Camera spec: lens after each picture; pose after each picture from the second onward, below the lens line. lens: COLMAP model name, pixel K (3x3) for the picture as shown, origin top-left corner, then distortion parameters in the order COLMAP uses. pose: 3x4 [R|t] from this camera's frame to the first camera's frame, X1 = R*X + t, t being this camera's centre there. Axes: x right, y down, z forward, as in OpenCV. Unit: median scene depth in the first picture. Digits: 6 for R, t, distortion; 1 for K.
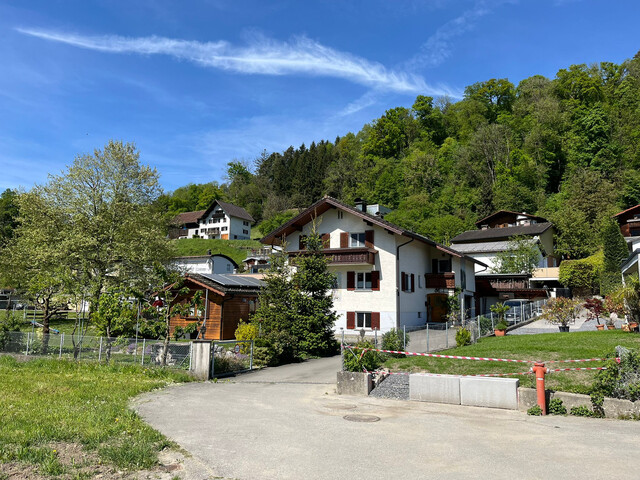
lens RADIAL K [[486.8, 0, 319.2], [0, 486.8, 238.0], [0, 0, 1]] dist [0.012691, 0.017227]
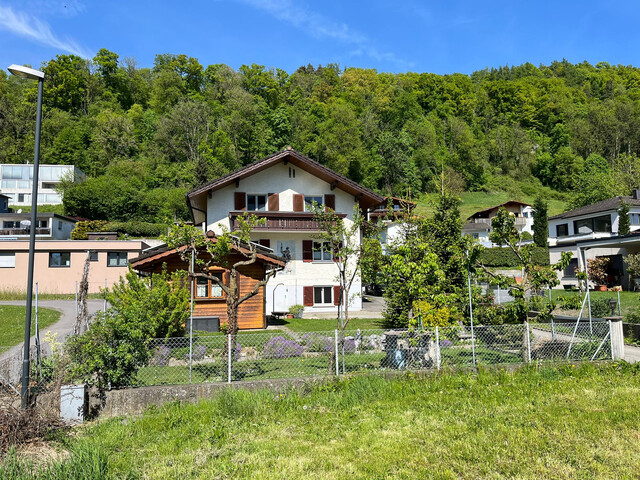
lens RADIAL K [[486.8, 0, 319.4], [0, 486.8, 241.8], [0, 0, 1]] dist [0.012691, 0.017227]
pose [[0.745748, 0.037423, 0.665176, -0.114731], [-0.071195, 0.997180, 0.023716, 0.011606], [-0.662413, -0.065043, 0.746310, 0.079516]]
